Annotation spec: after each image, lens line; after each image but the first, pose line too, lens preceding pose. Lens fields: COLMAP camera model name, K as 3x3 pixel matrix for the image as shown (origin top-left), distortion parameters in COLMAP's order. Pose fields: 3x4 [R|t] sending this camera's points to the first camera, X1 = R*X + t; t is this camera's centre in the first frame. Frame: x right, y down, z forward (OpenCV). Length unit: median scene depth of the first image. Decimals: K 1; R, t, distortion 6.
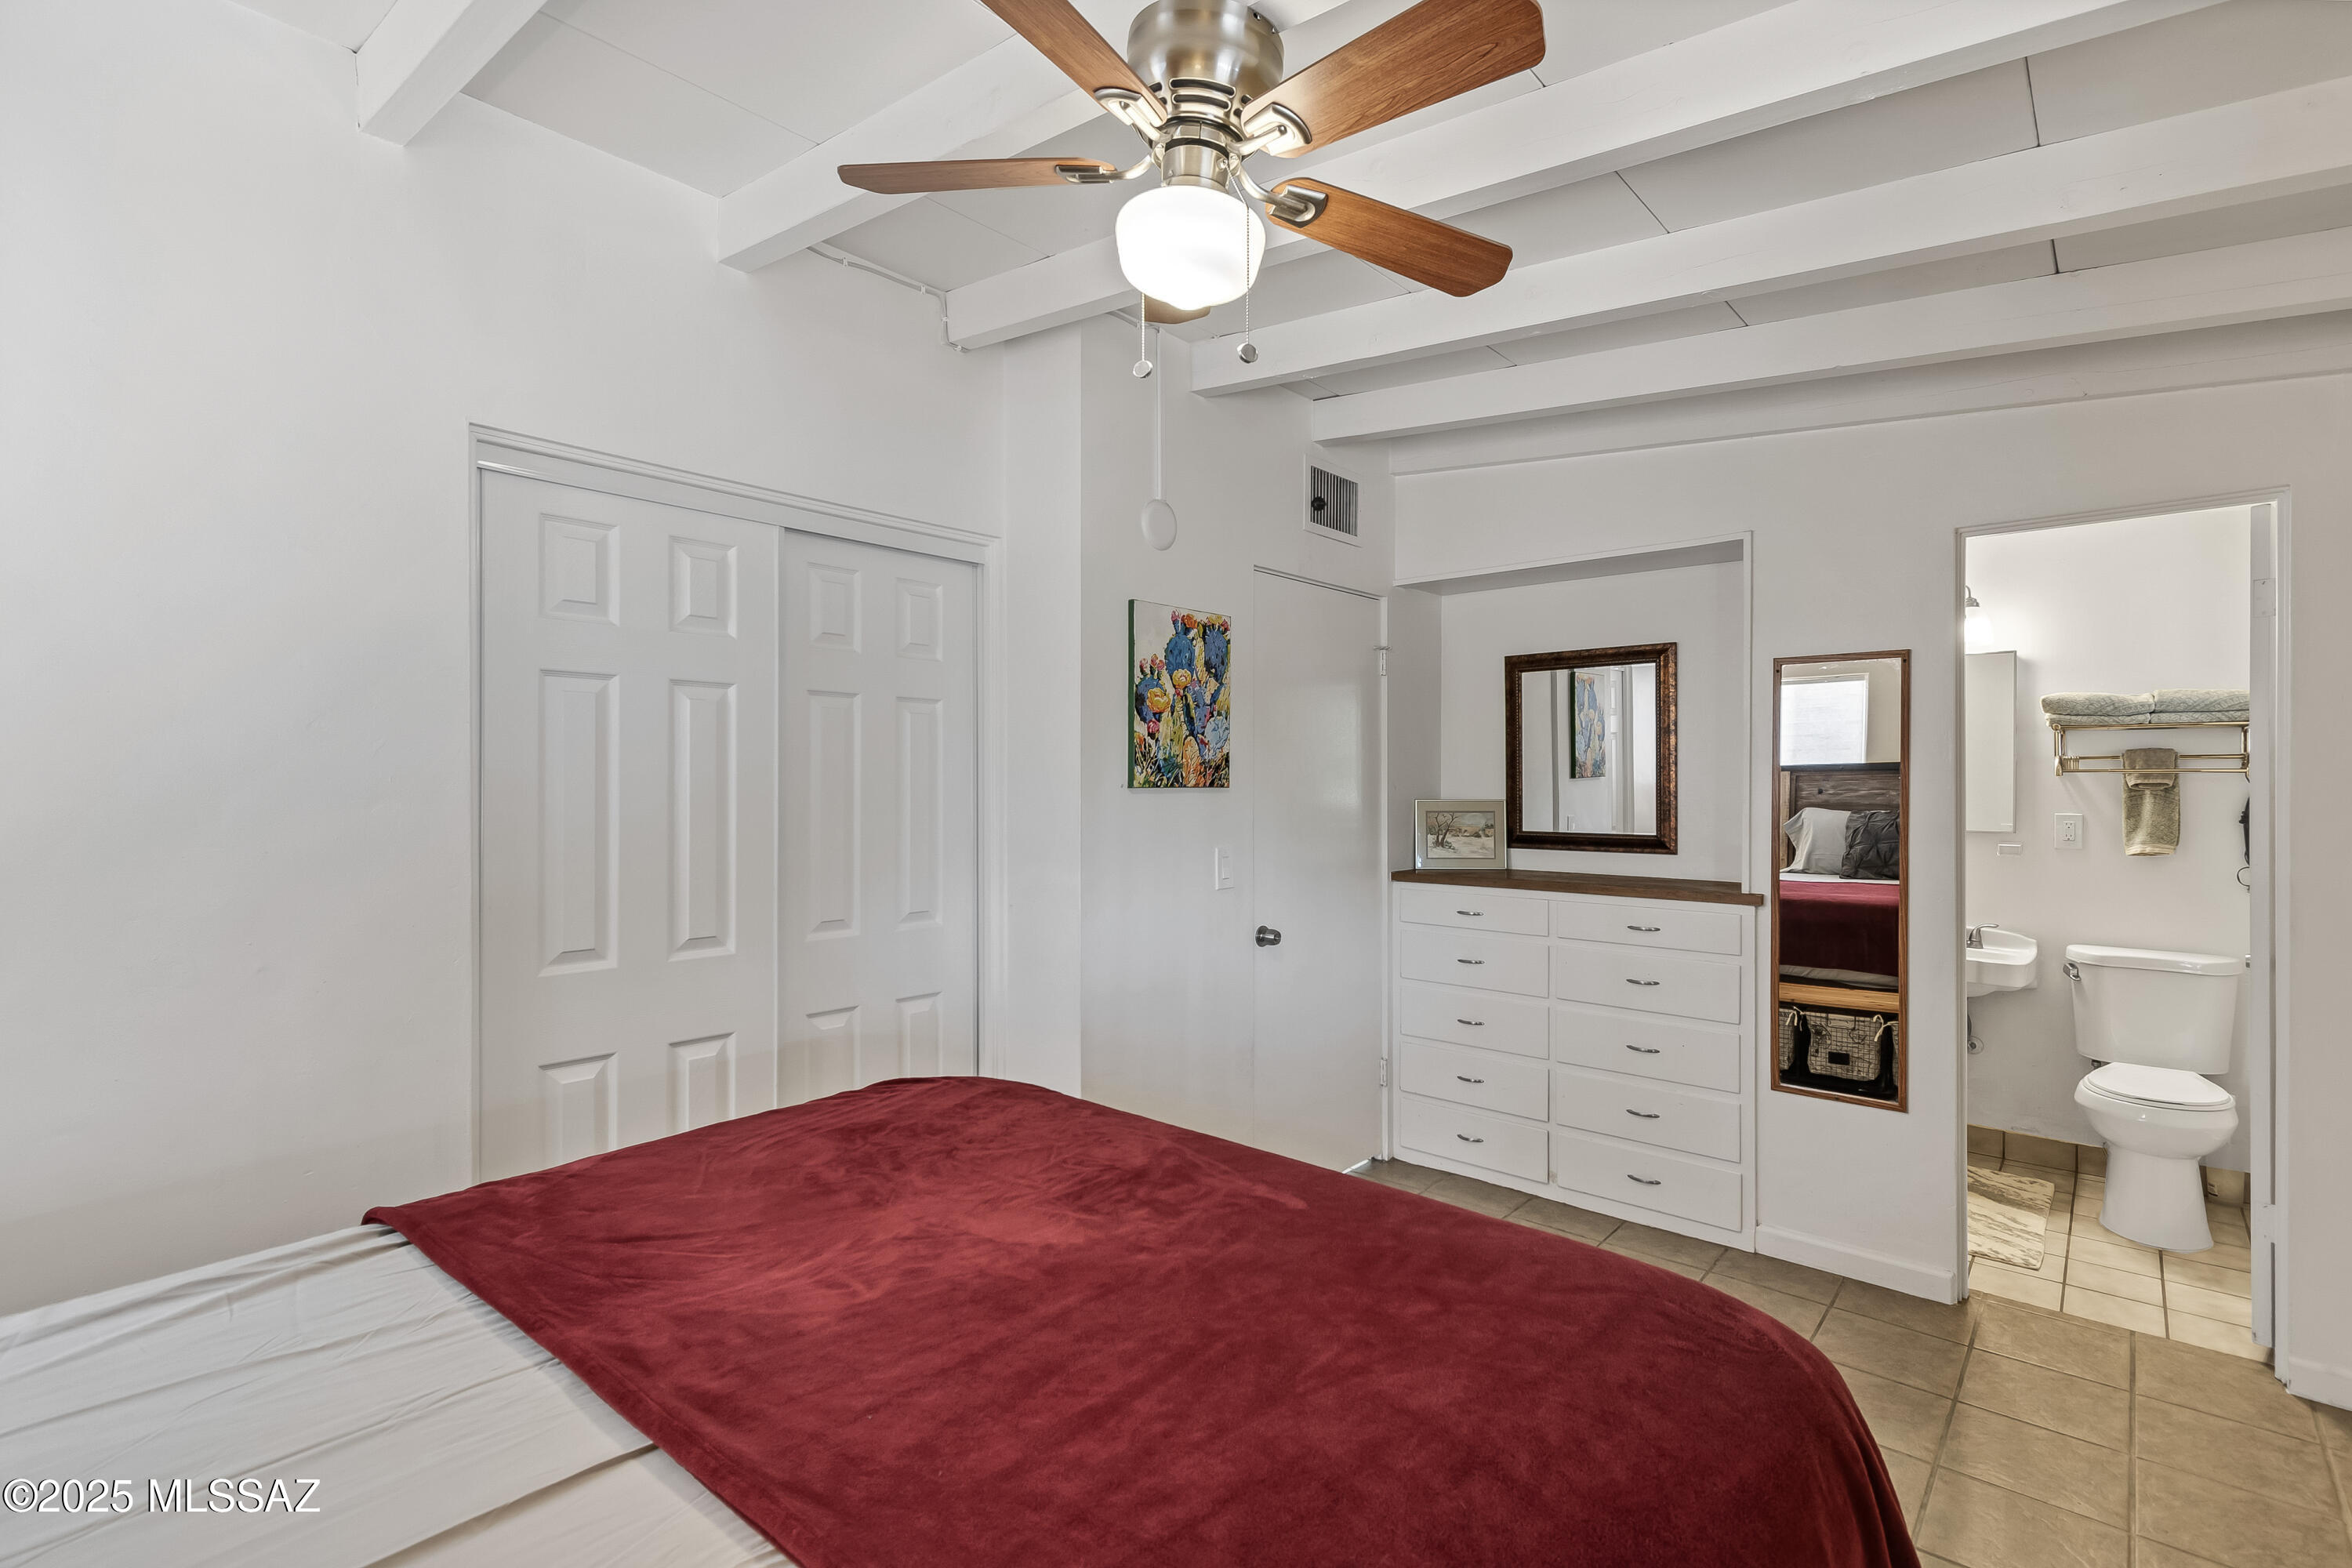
lens RADIAL K [[1076.6, 0, 1241.7], [0, 1076.6, 790.7], [0, 0, 1]] dist [0.009240, -0.000314]
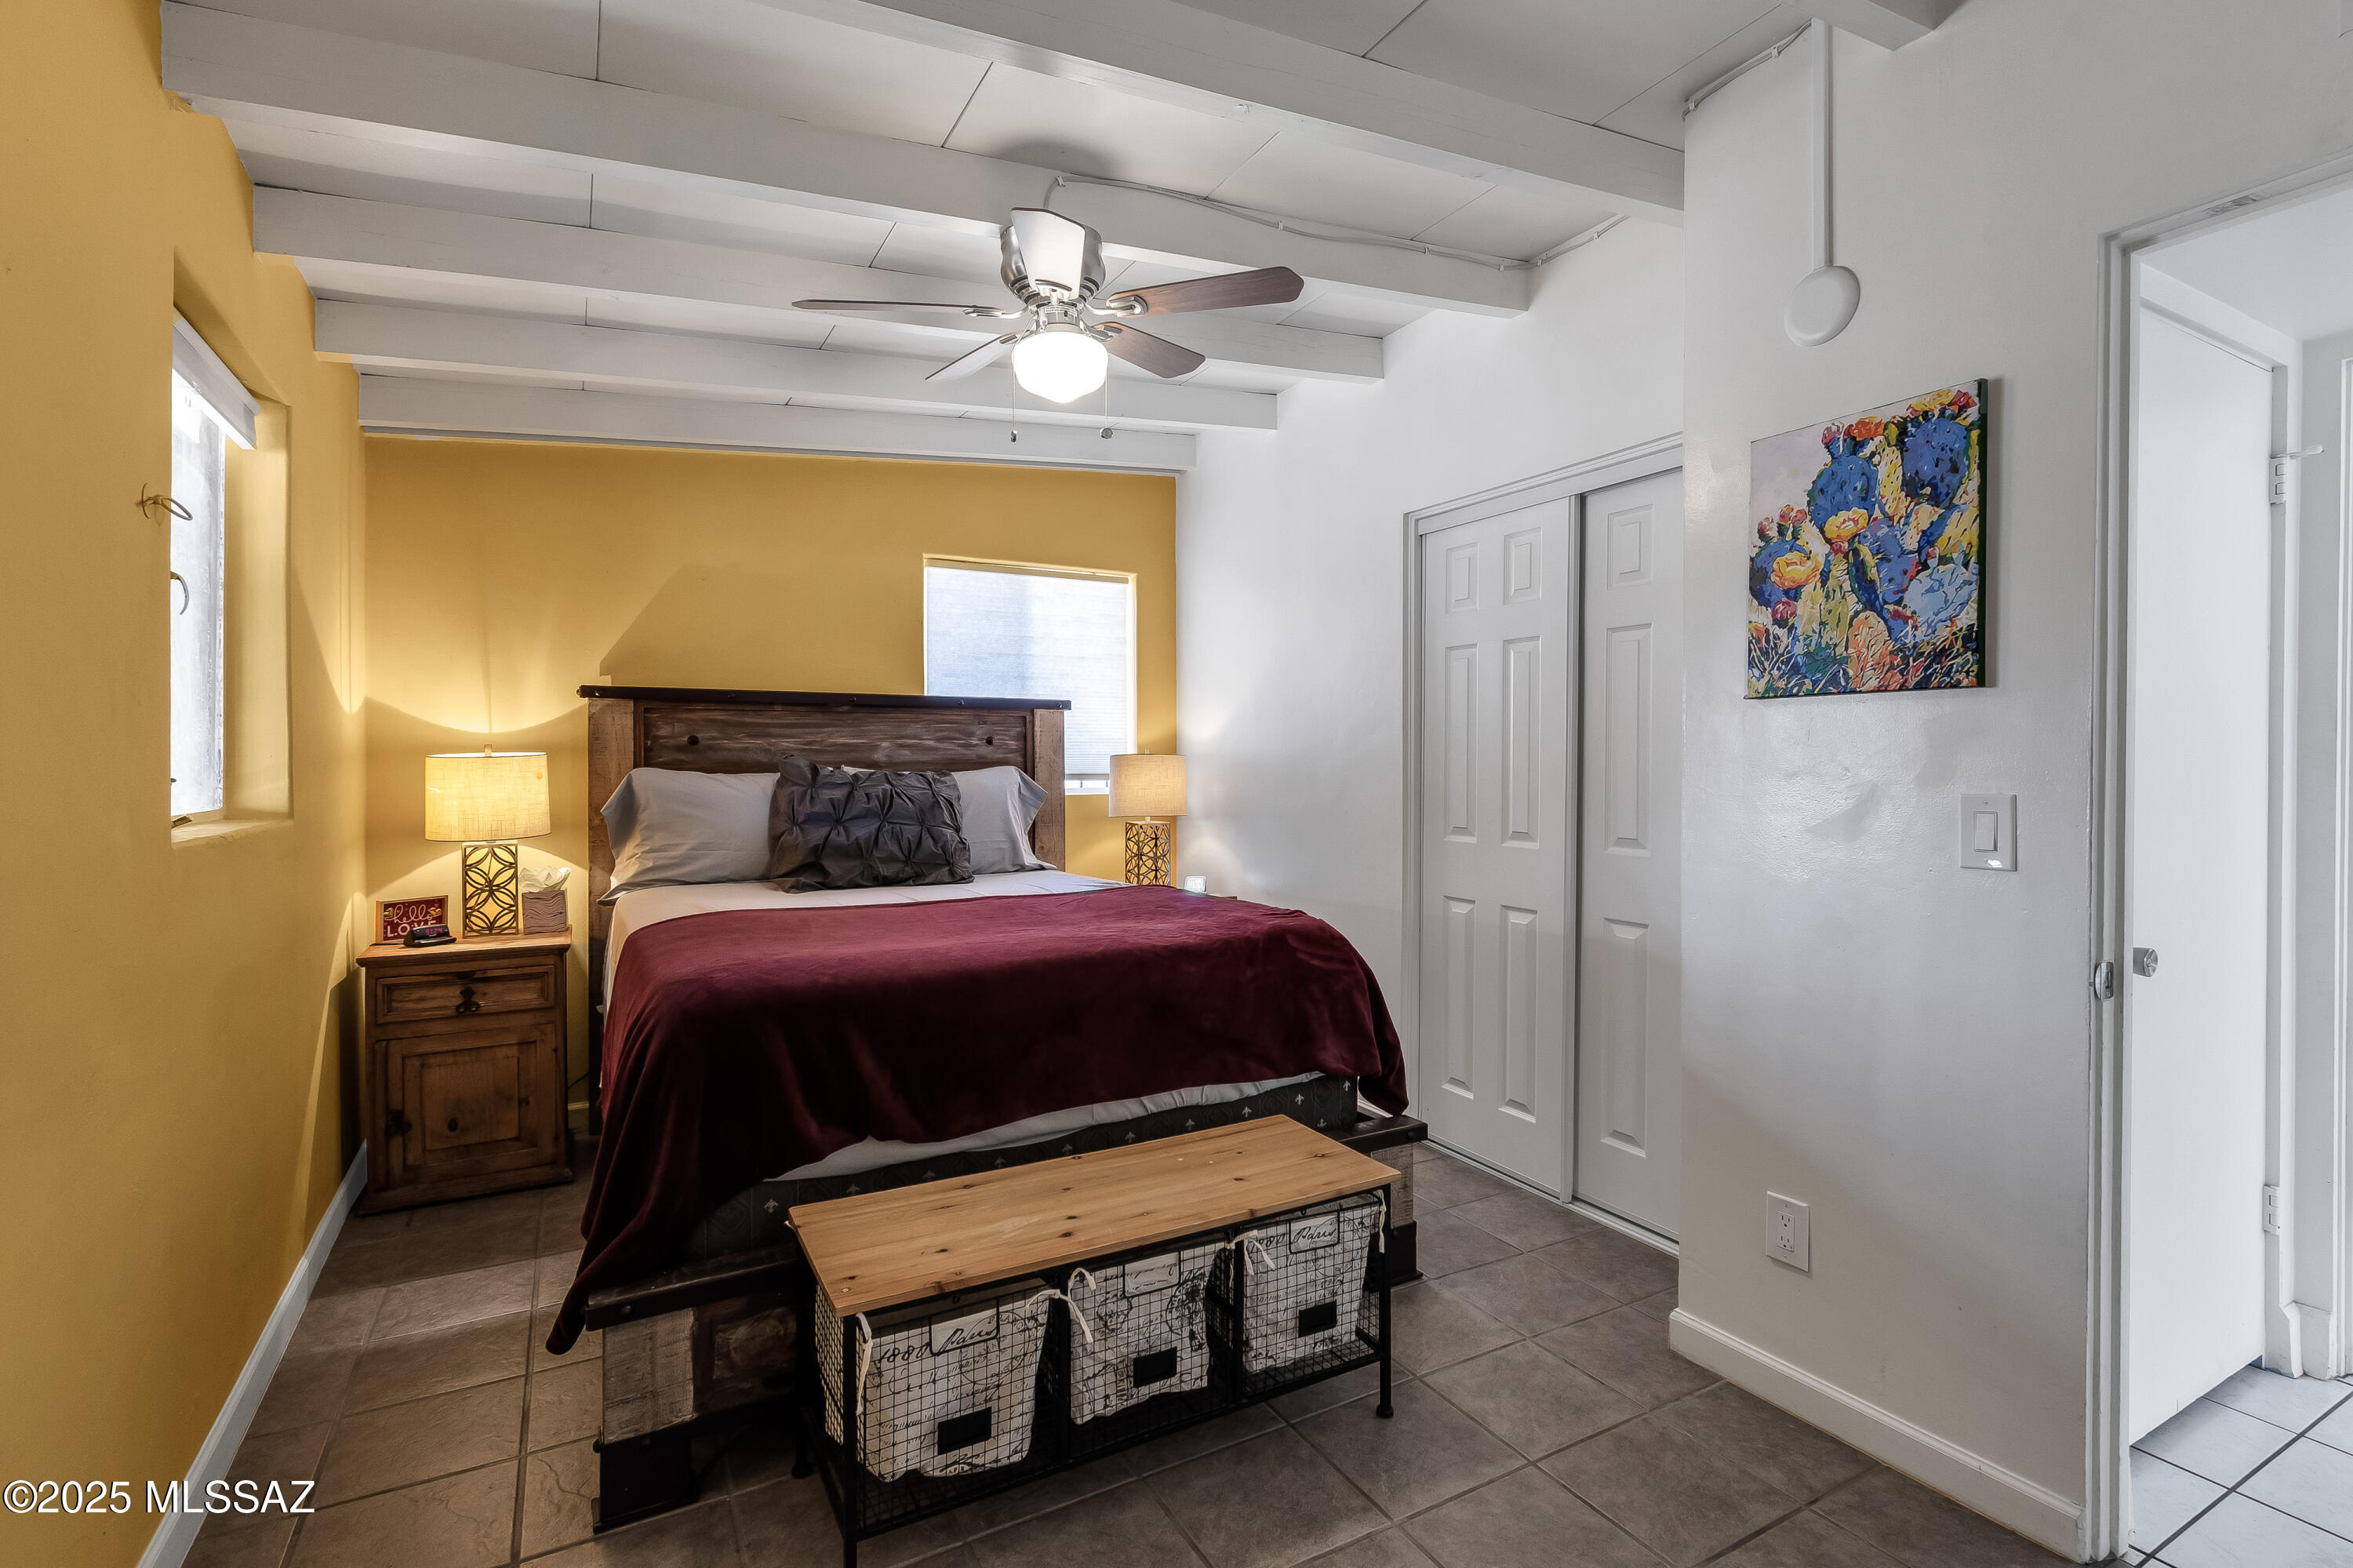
lens RADIAL K [[1077.1, 0, 1178.9], [0, 1077.1, 774.7], [0, 0, 1]] dist [0.009240, -0.000314]
pose [[-0.362998, 0.014204, -0.931682, 0.701472], [-0.001950, 0.999870, 0.016003, 0.036380], [0.931788, 0.007626, -0.362924, 0.867964]]
